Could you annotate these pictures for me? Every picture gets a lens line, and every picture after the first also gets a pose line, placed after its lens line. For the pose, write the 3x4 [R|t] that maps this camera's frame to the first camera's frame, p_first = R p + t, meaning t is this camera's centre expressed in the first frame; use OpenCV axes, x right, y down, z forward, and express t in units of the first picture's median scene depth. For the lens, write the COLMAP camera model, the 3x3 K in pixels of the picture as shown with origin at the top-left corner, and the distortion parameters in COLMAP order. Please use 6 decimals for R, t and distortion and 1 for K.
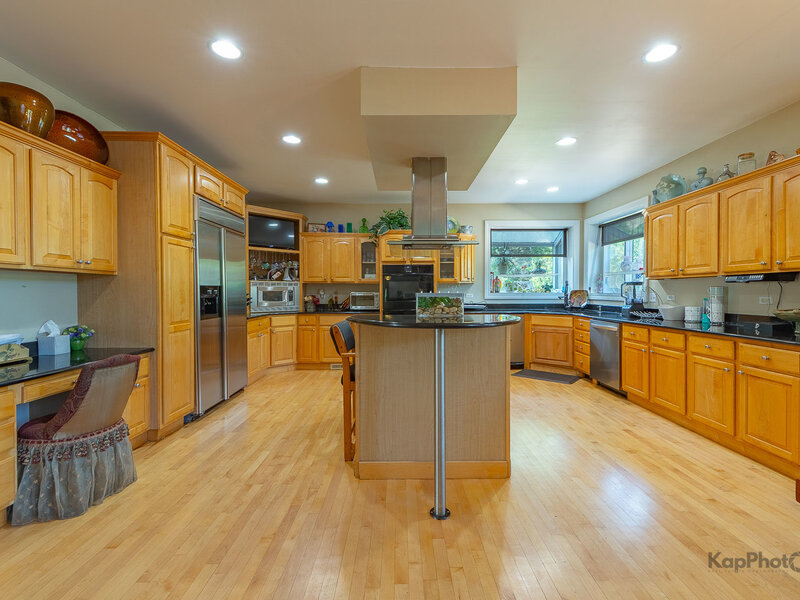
lens RADIAL K [[317.7, 0, 376.9], [0, 317.7, 297.9], [0, 0, 1]] dist [0.002028, -0.000029]
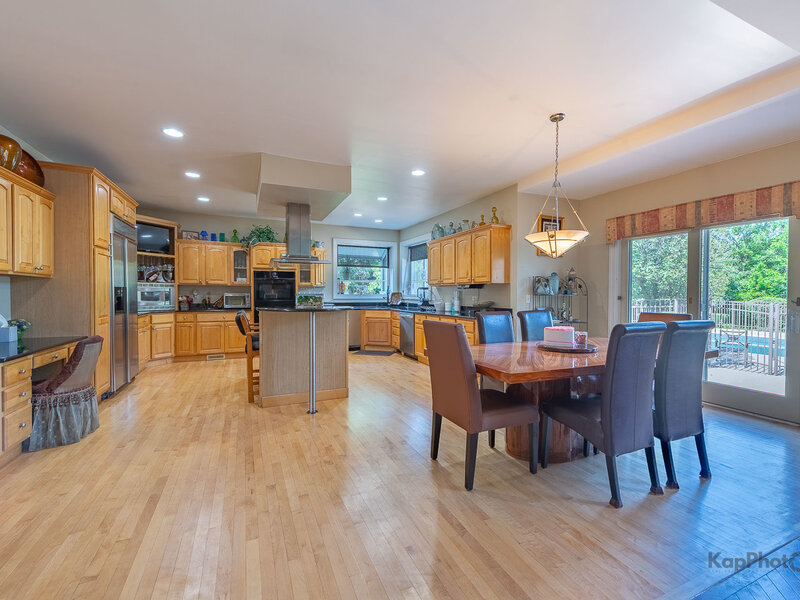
lens RADIAL K [[339.7, 0, 341.9], [0, 339.7, 301.7], [0, 0, 1]] dist [0.000987, -0.000035]
pose [[0.936695, -0.003928, 0.350124, -0.130607], [0.002125, 0.999982, 0.005533, 0.008847], [-0.350140, -0.004439, 0.936687, -0.359656]]
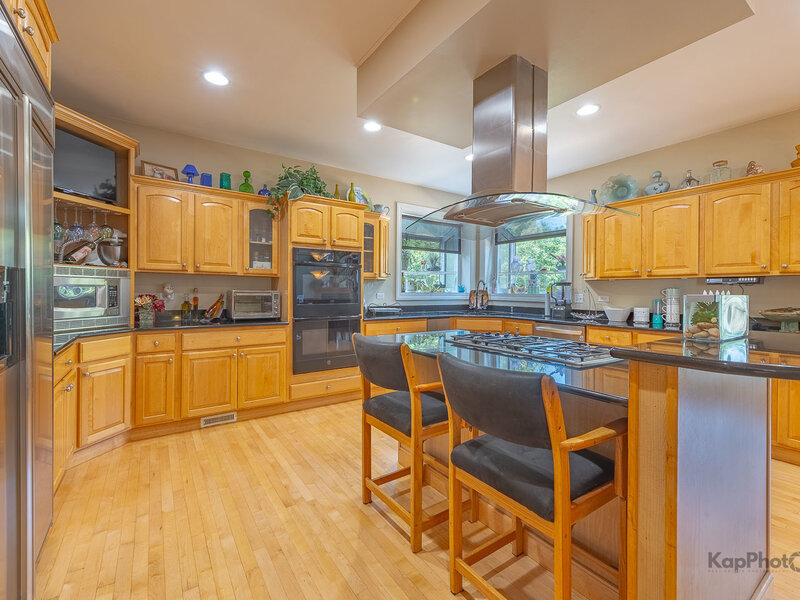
lens RADIAL K [[349.9, 0, 334.2], [0, 349.9, 294.2], [0, 0, 1]] dist [0.014101, -0.000010]
pose [[0.850253, 0.003140, 0.526365, -0.300942], [0.000899, 0.999972, -0.007418, -0.005475], [-0.526374, 0.006781, 0.850226, 0.387752]]
